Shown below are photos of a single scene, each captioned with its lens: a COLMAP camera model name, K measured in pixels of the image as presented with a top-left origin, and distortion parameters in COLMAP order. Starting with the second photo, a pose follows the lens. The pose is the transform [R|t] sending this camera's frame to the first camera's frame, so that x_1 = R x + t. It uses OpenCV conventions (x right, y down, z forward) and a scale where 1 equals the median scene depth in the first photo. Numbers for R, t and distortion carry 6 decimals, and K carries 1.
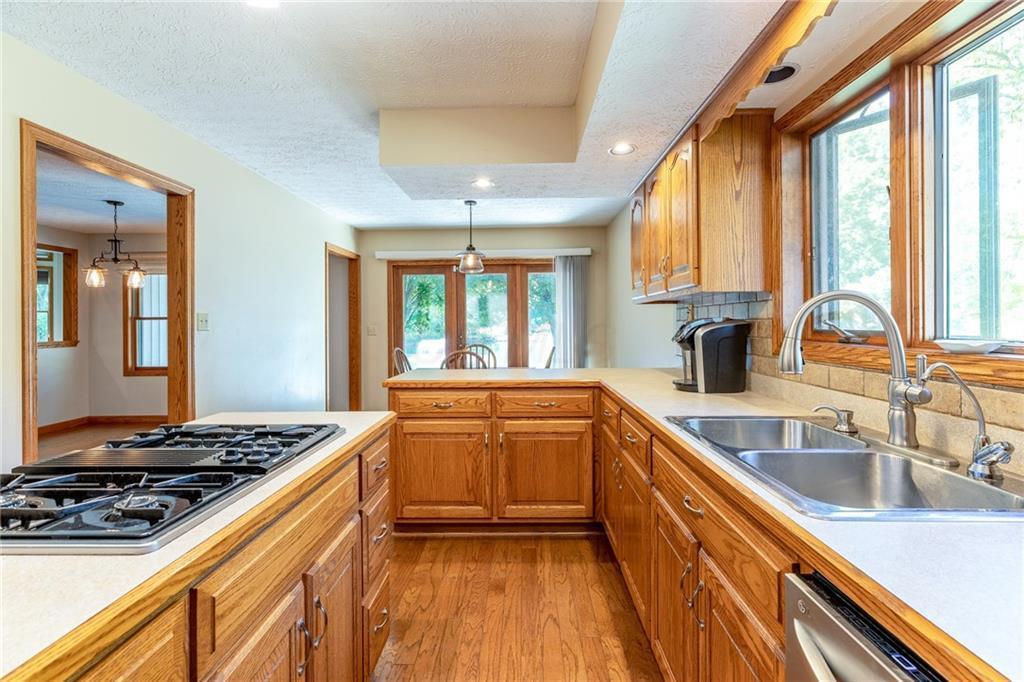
lens RADIAL K [[466.1, 0, 515.6], [0, 466.1, 323.2], [0, 0, 1]] dist [0.001020, 0.000933]
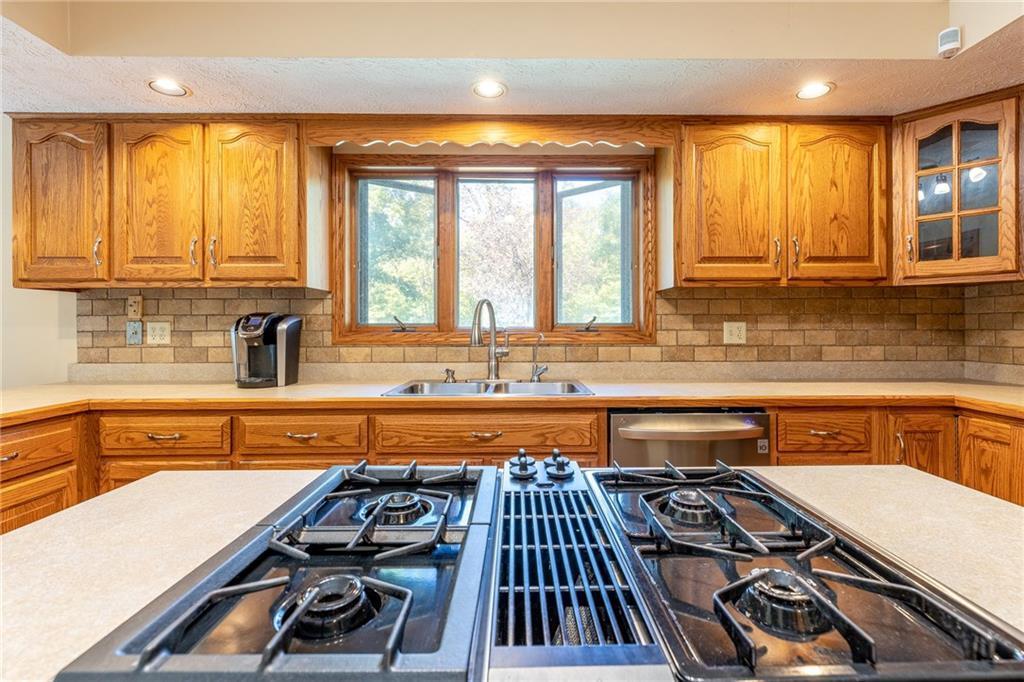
lens RADIAL K [[466.1, 0, 522.9], [0, 466.1, 325.1], [0, 0, 1]] dist [0.001020, 0.000933]
pose [[-0.023340, 0.005810, 0.999711, -0.486992], [-0.003912, 0.999975, -0.005903, 0.018352], [-0.999720, -0.004048, -0.023316, 0.403467]]
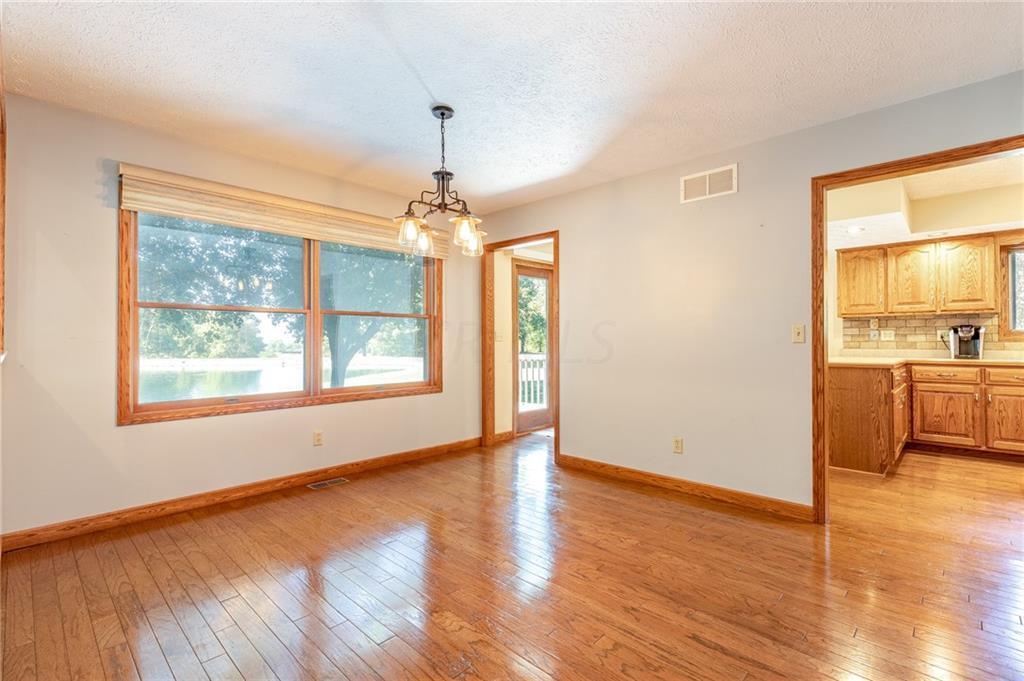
lens RADIAL K [[466.1, 0, 538.1], [0, 466.1, 334.1], [0, 0, 1]] dist [0.001020, 0.000933]
pose [[0.664737, 0.011442, 0.746990, -2.019849], [-0.004965, 0.999928, -0.010899, 0.054194], [-0.747061, 0.003536, 0.664746, 0.870234]]
